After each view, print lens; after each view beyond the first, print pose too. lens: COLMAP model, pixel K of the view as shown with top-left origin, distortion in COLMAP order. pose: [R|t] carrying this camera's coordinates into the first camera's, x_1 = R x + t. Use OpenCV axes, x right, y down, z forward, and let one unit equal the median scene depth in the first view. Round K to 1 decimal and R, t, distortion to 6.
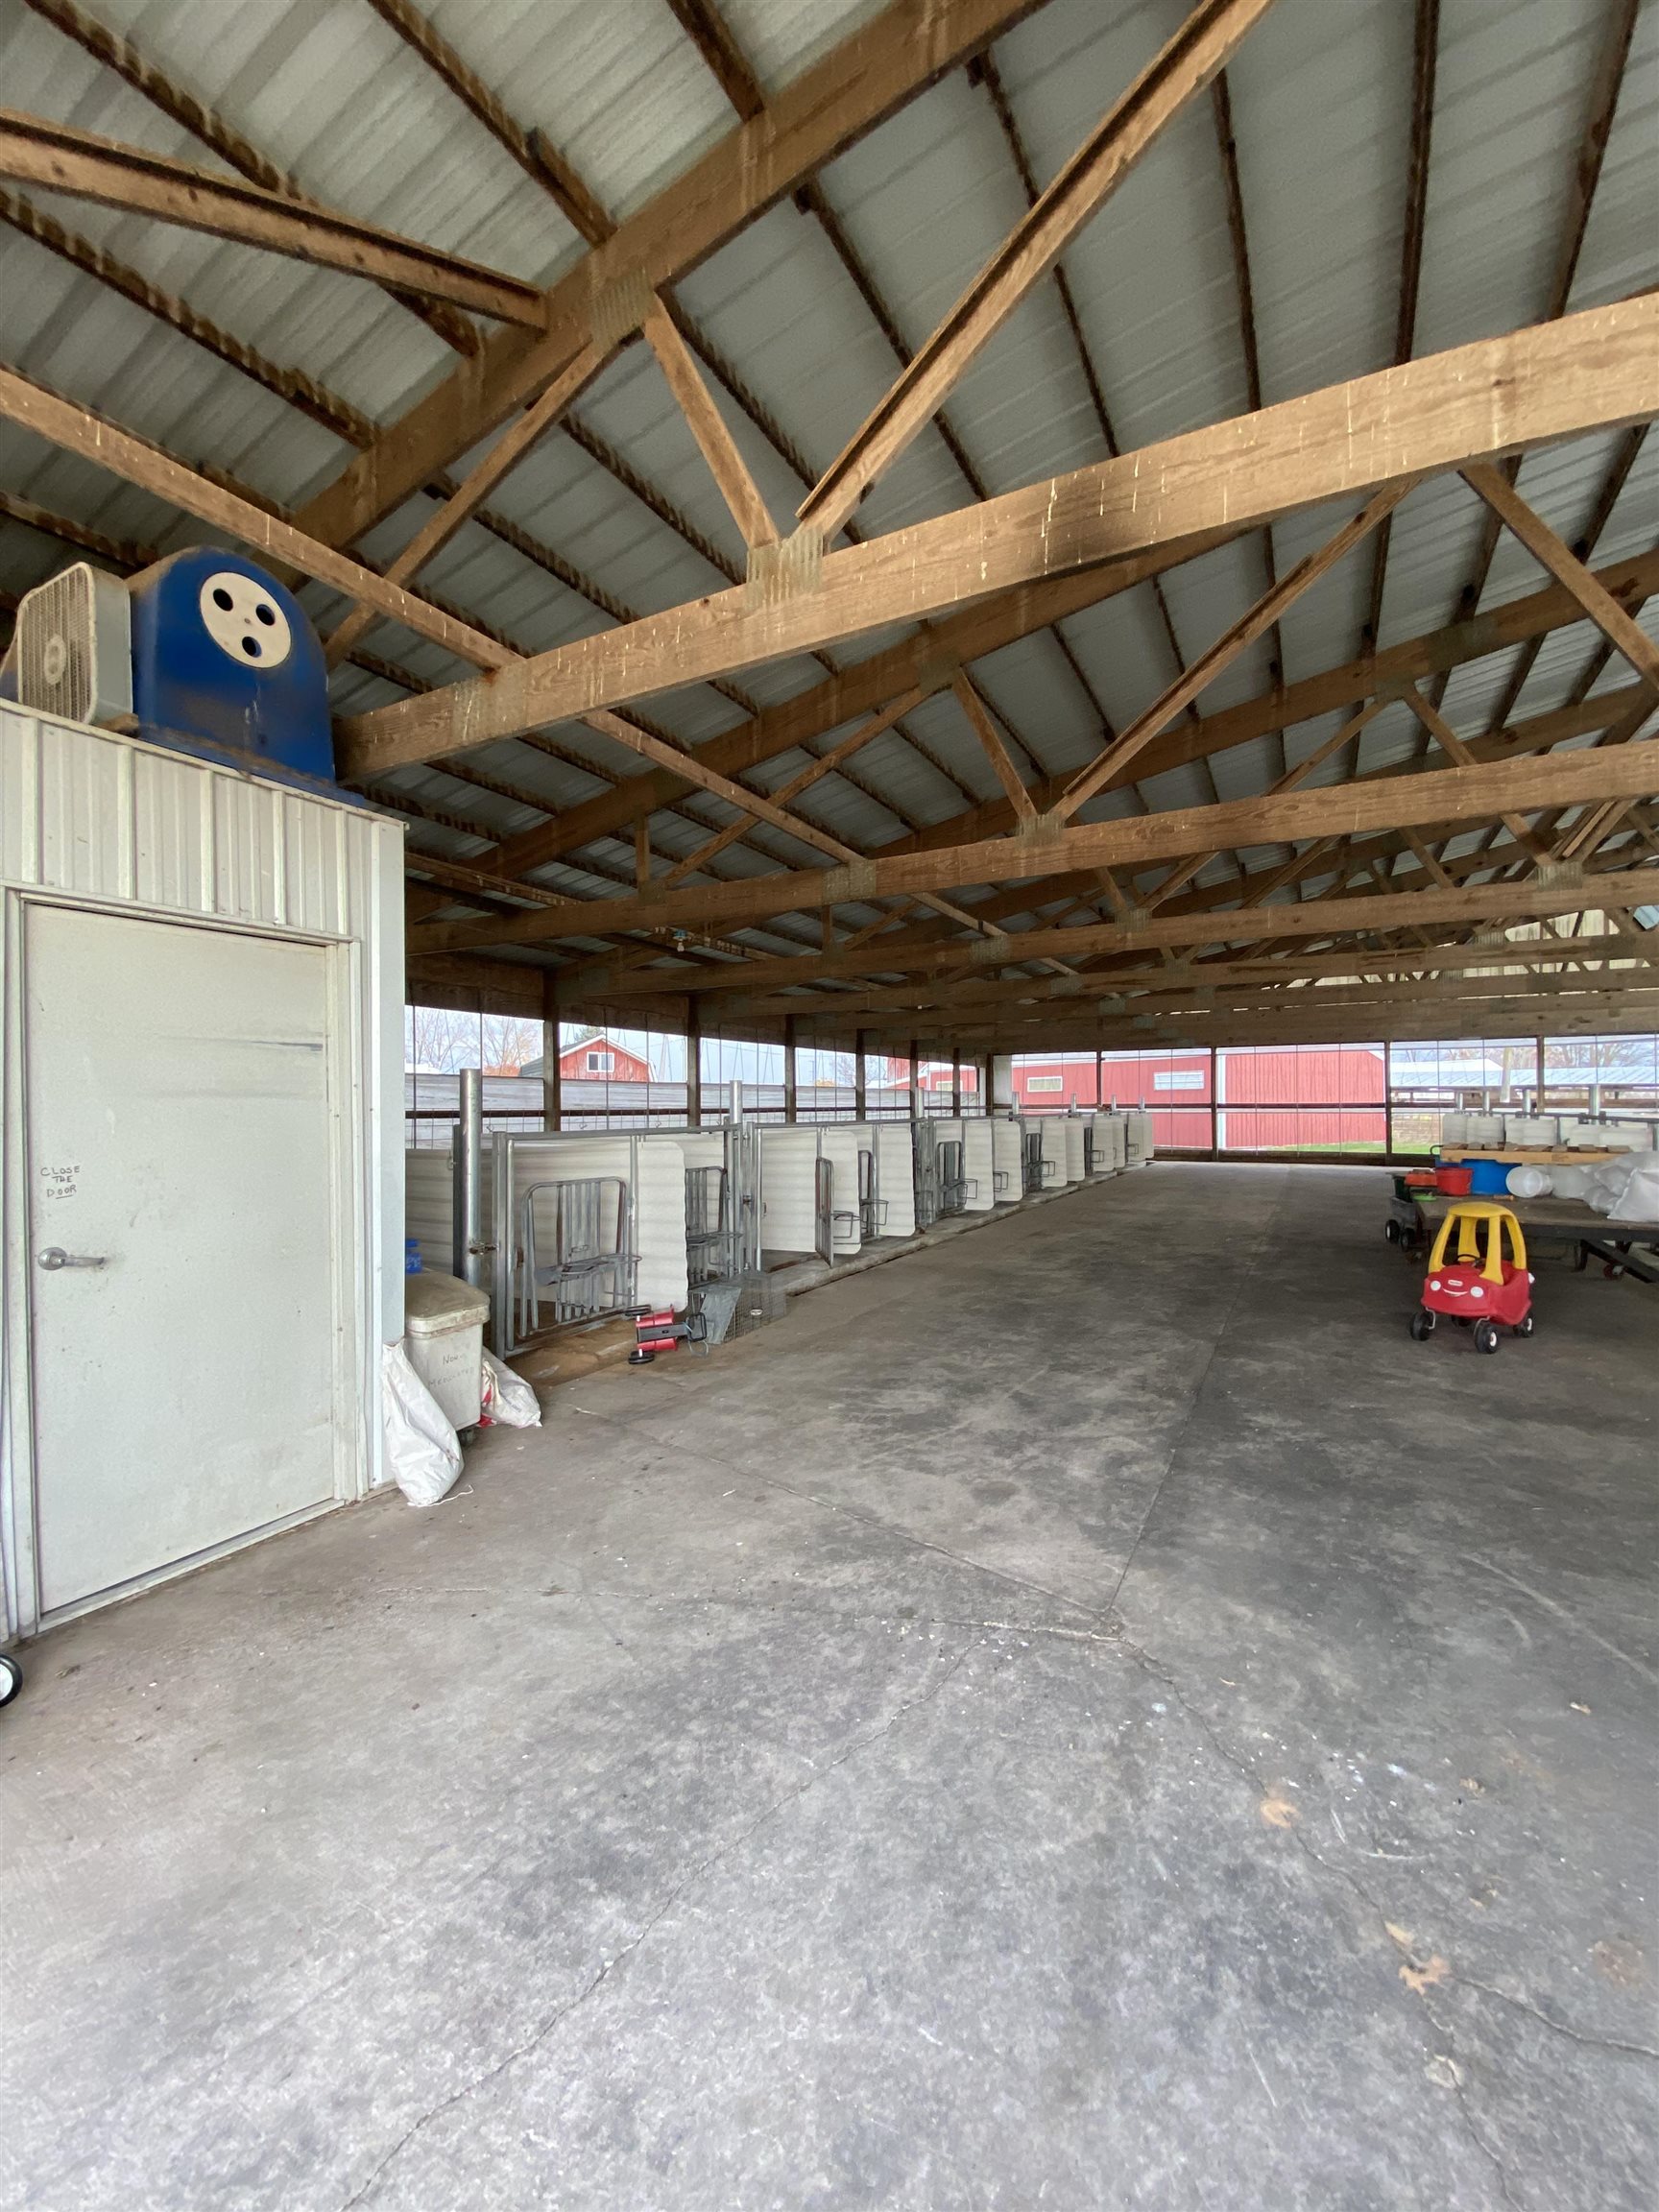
lens RADIAL K [[902.4, 0, 829.5], [0, 902.4, 1106.0], [0, 0, 1]] dist [0.020900, -0.019415]
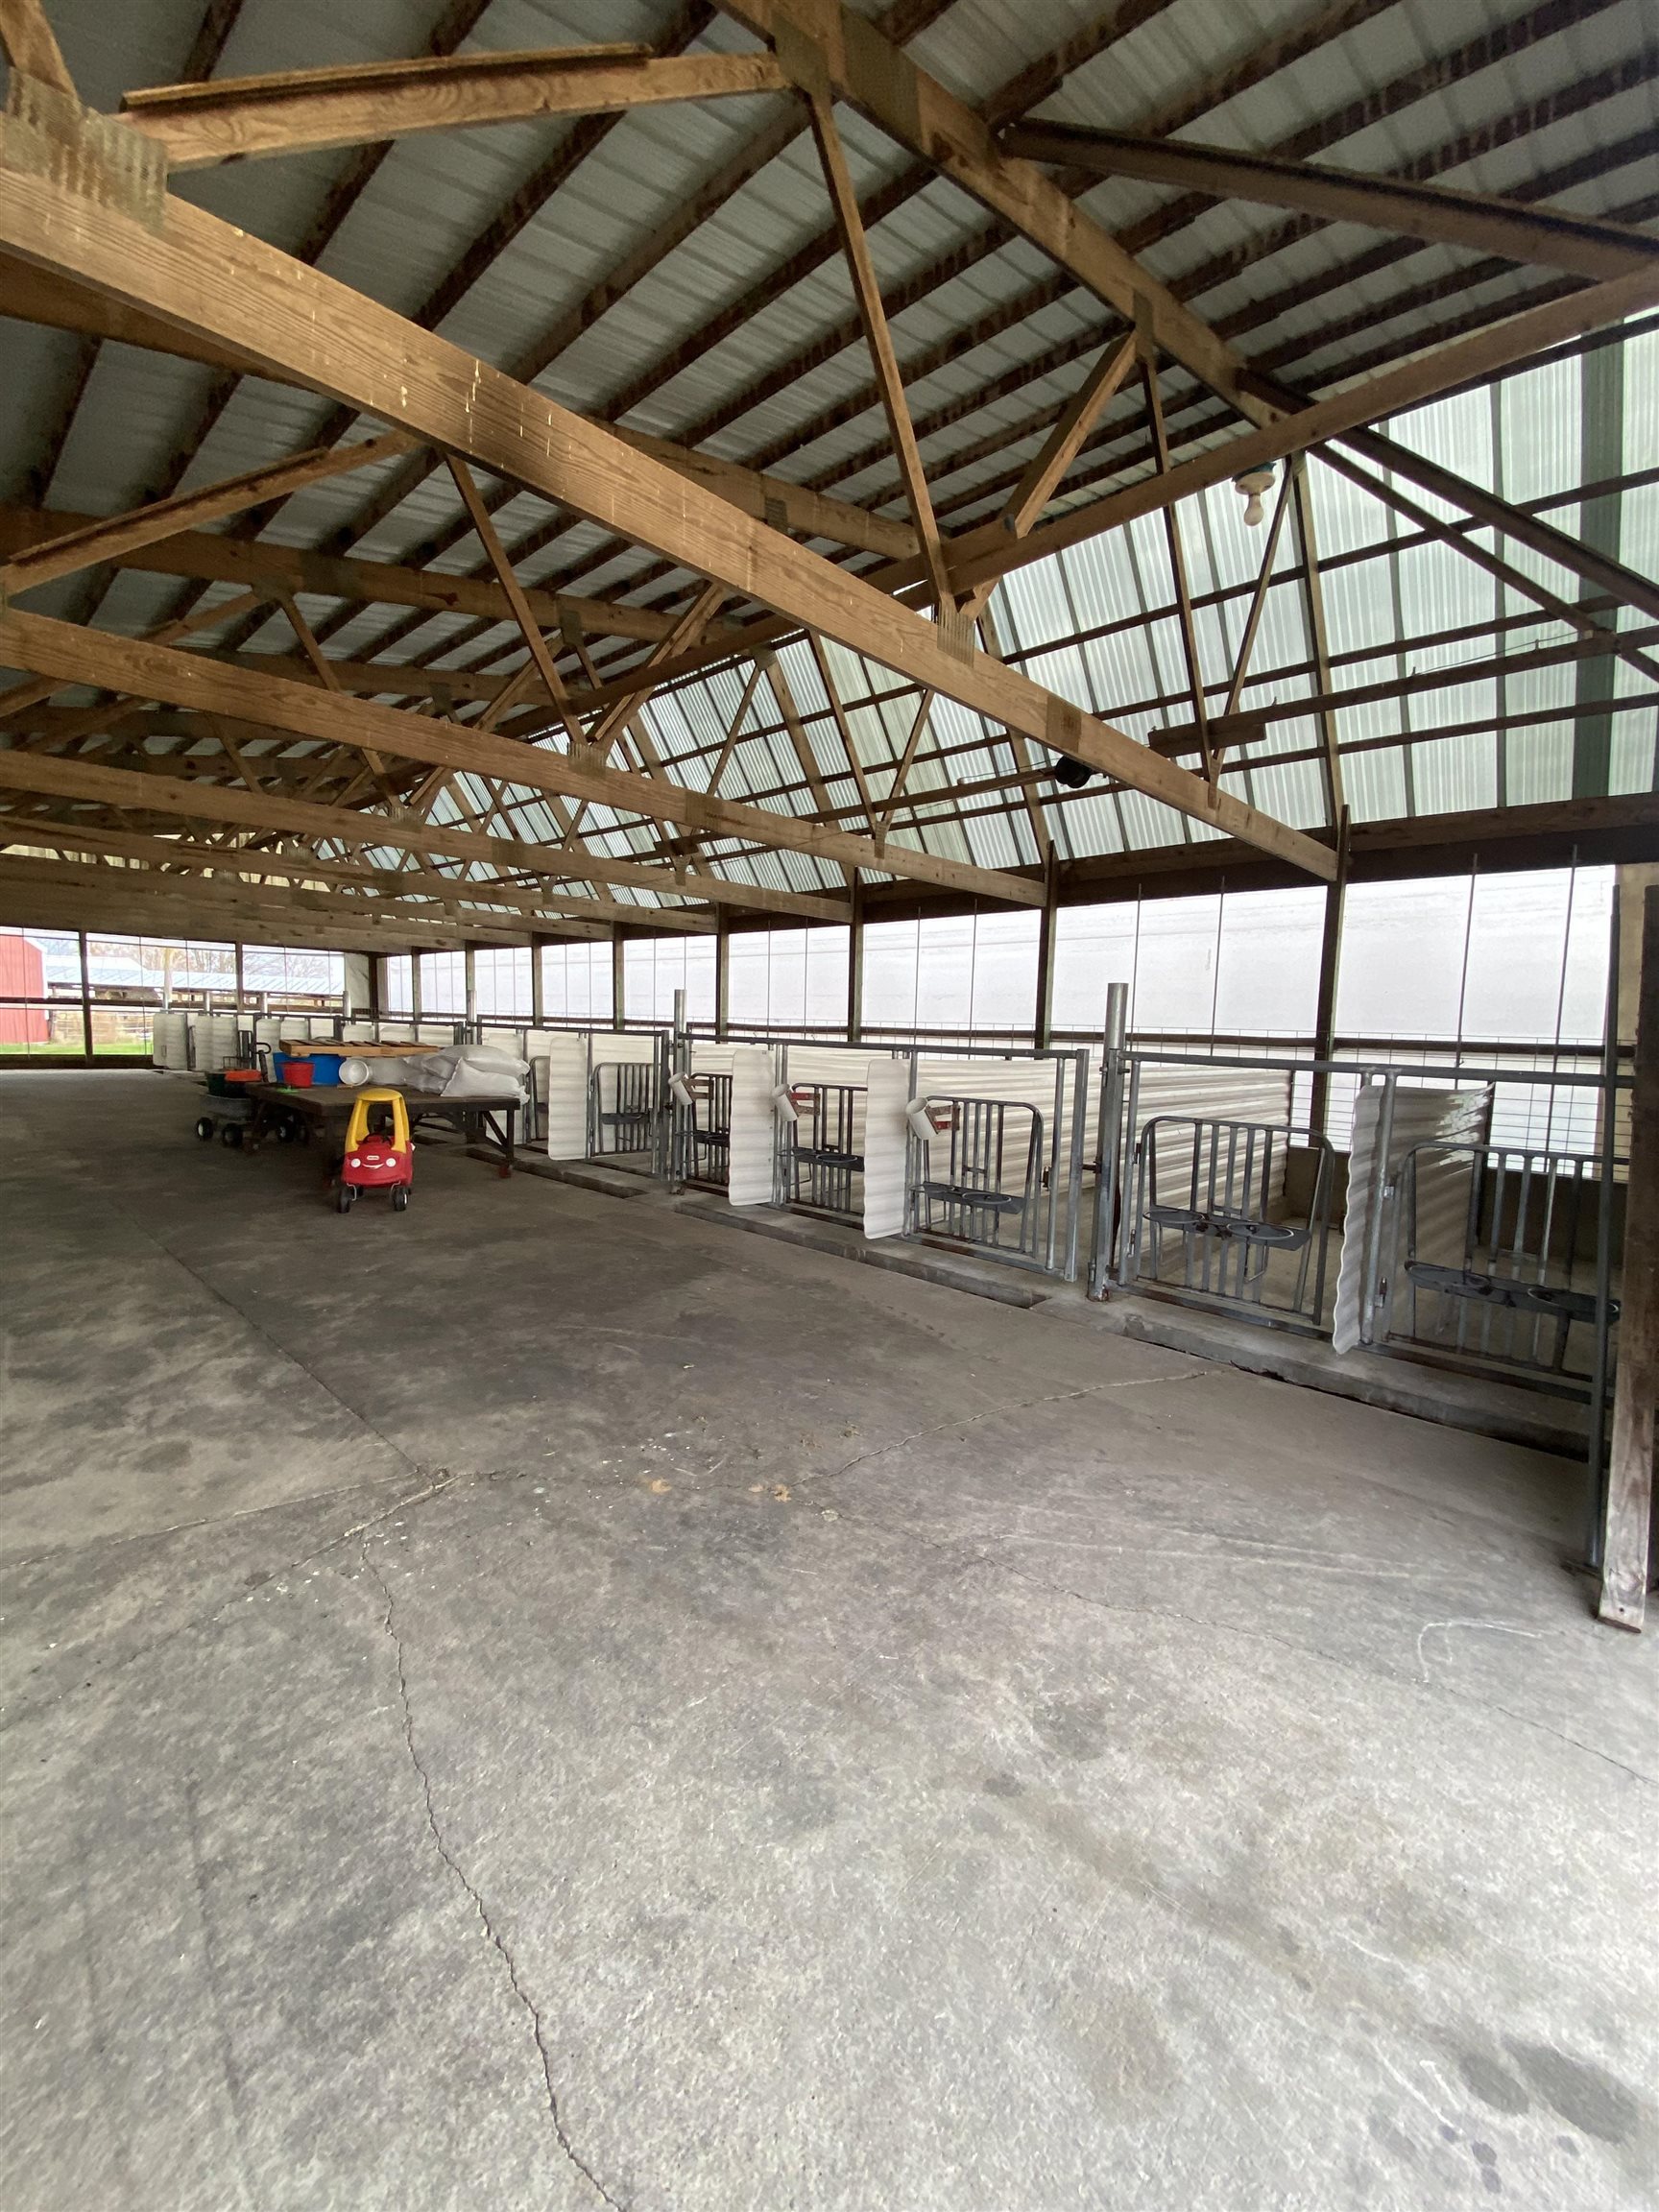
lens RADIAL K [[902.4, 0, 829.5], [0, 902.4, 1106.0], [0, 0, 1]] dist [0.020900, -0.019415]
pose [[0.249866, -0.074341, 0.965422, -0.481249], [-0.029128, 0.996020, 0.084236, 0.022063], [-0.967842, -0.049168, 0.246707, 0.242287]]
